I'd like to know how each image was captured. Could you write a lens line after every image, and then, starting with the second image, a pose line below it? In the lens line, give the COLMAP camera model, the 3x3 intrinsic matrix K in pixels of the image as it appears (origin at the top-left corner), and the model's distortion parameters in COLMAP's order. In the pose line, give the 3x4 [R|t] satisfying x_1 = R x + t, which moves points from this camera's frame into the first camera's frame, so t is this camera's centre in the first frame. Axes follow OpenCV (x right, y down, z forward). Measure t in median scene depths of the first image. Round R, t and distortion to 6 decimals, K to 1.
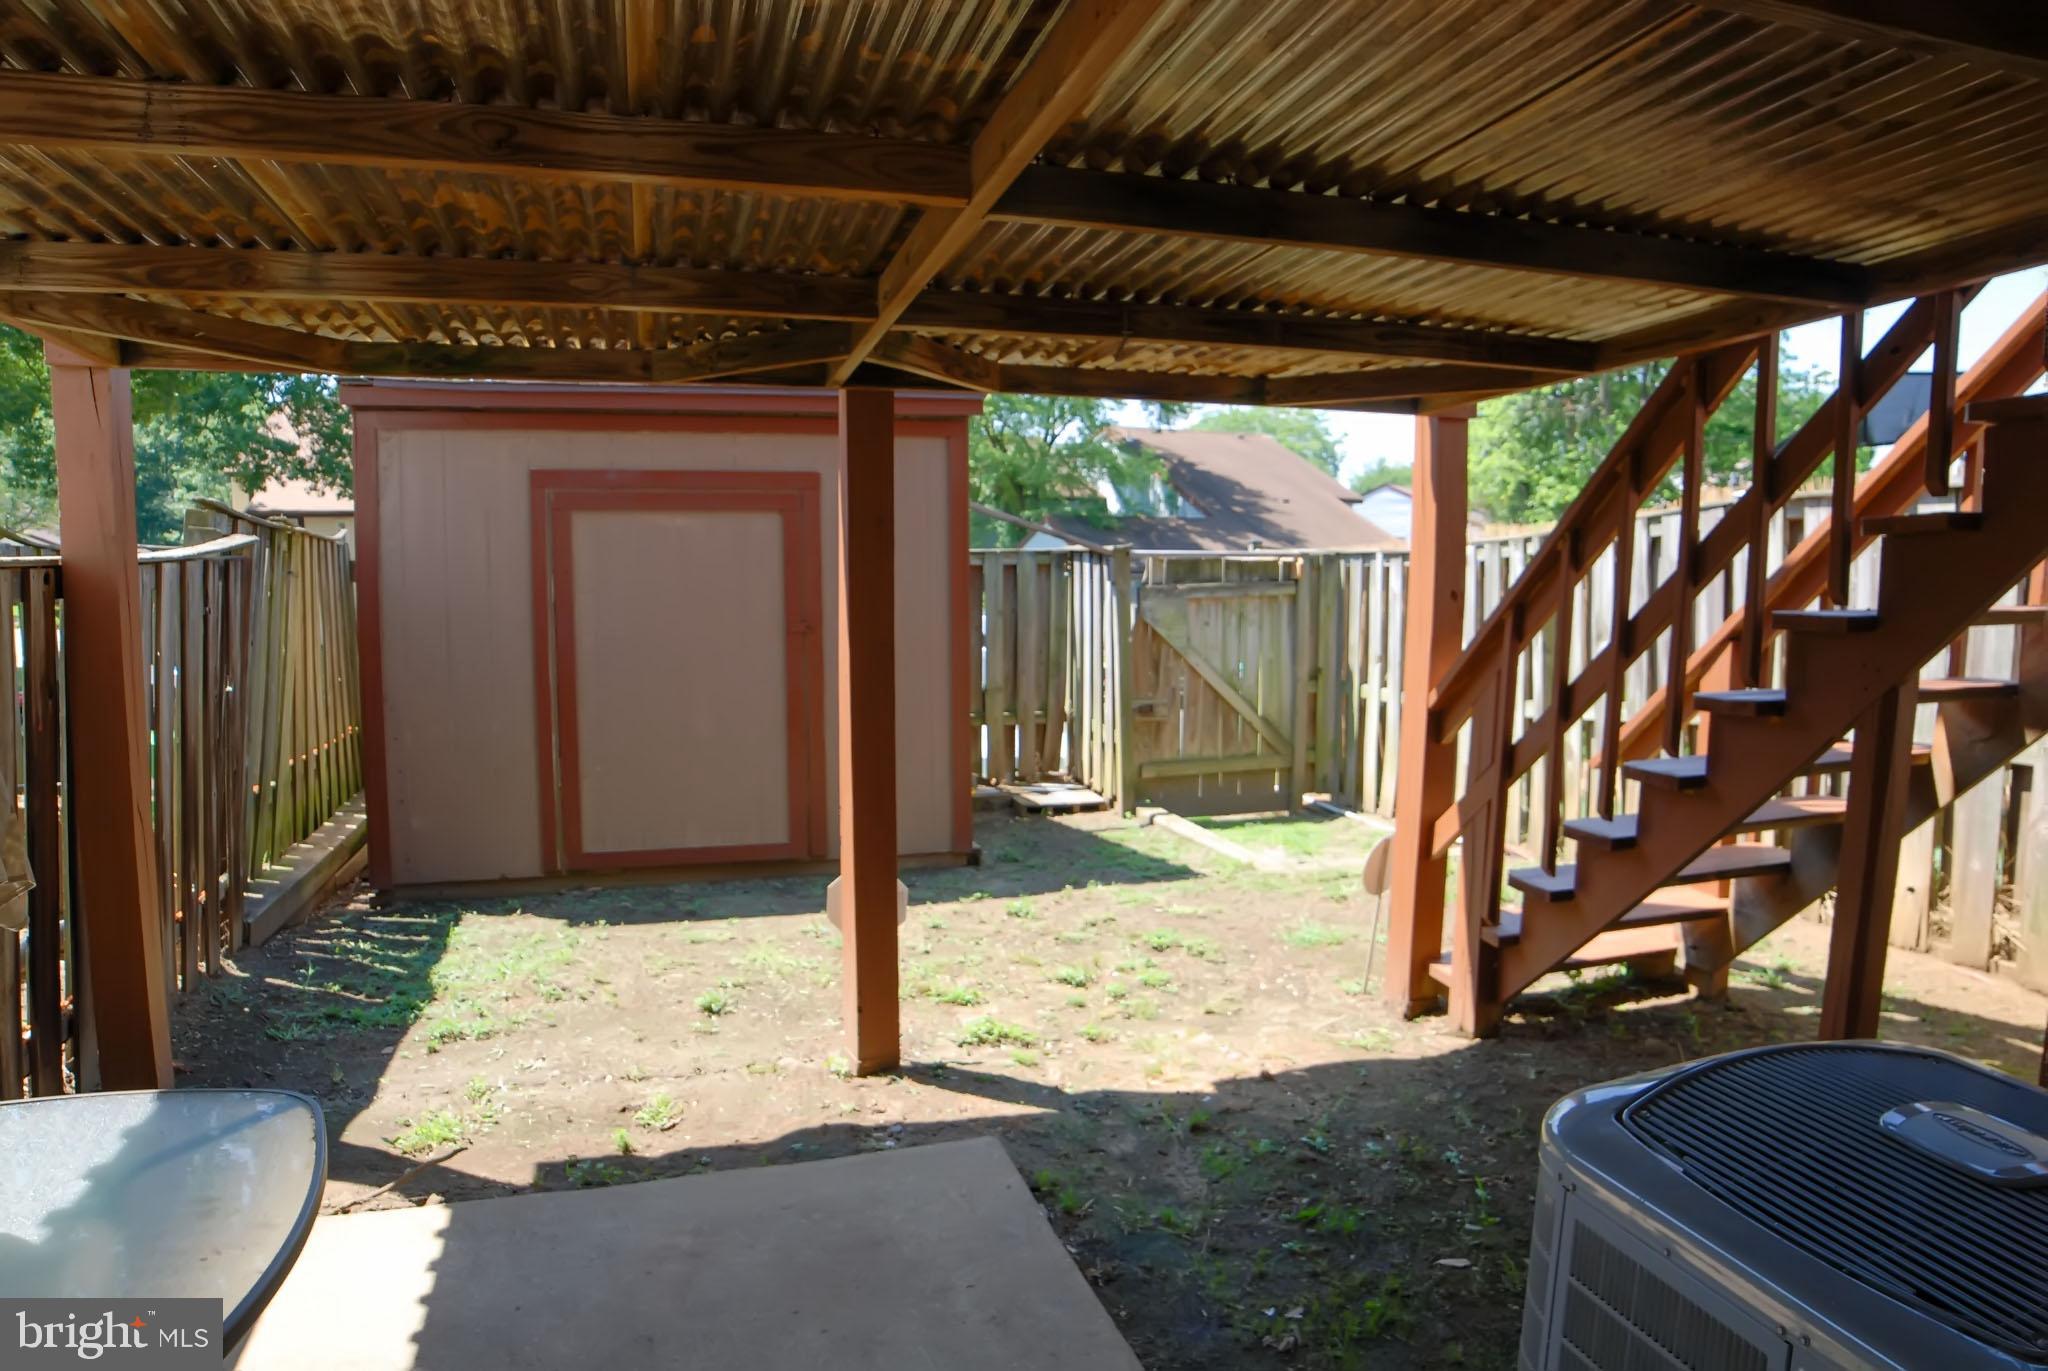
lens RADIAL K [[1269.2, 0, 1024.0], [0, 1269.2, 685.5], [0, 0, 1]] dist [-0.124993, 0.051517]
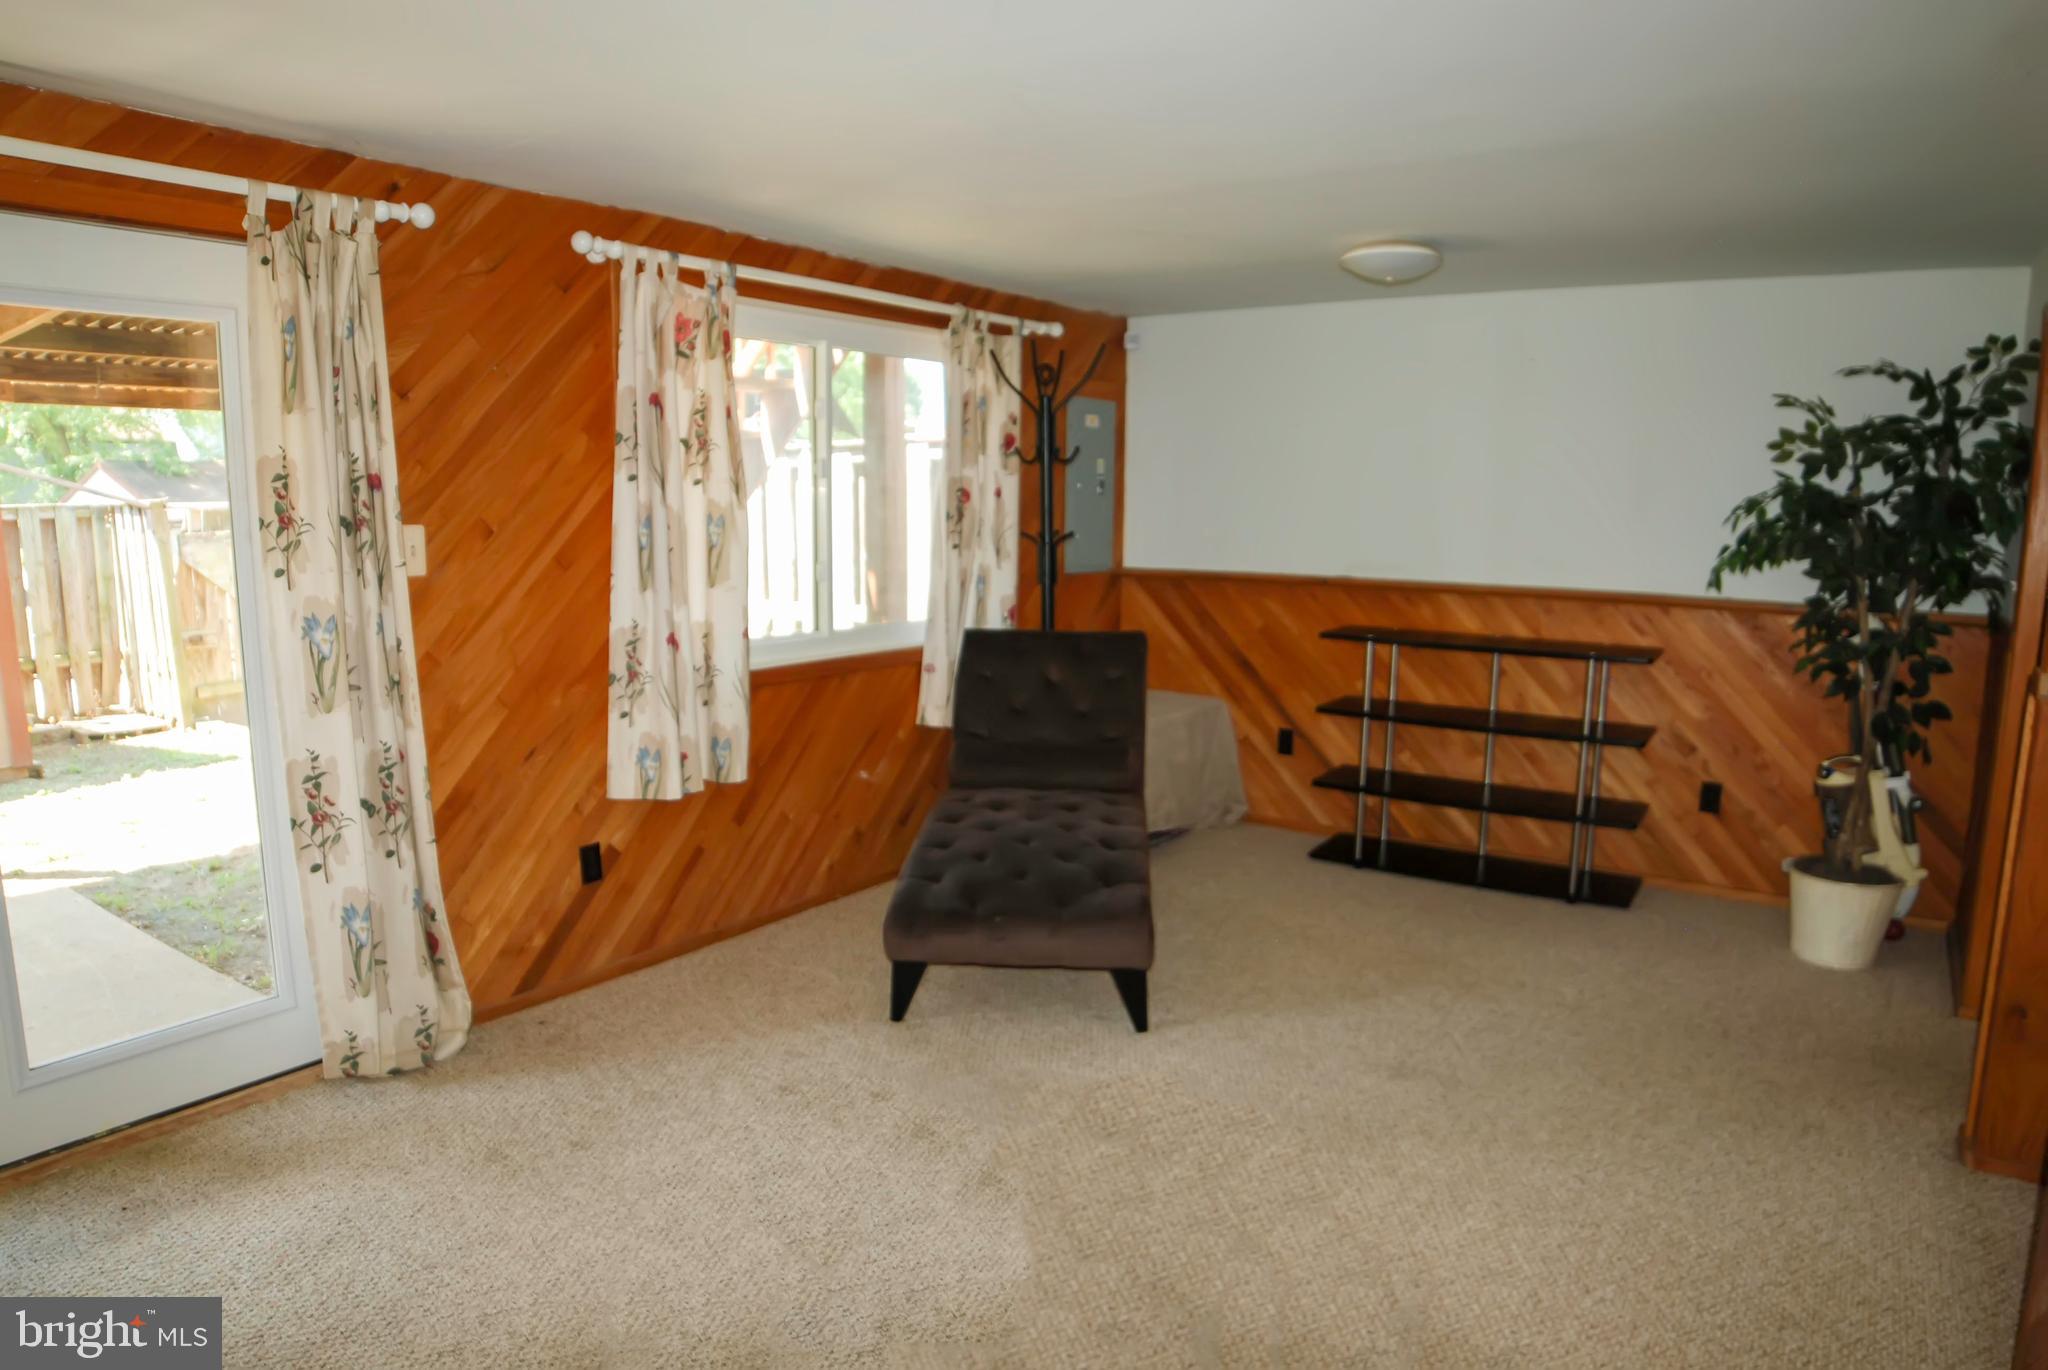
lens RADIAL K [[1269.2, 0, 1024.0], [0, 1269.2, 685.0], [0, 0, 1]] dist [-0.124993, 0.051517]
pose [[0.787464, -0.096441, 0.608769, 0.013192], [0.066511, 0.995212, 0.071627, 0.028773], [-0.612762, -0.015914, 0.790108, -0.319990]]
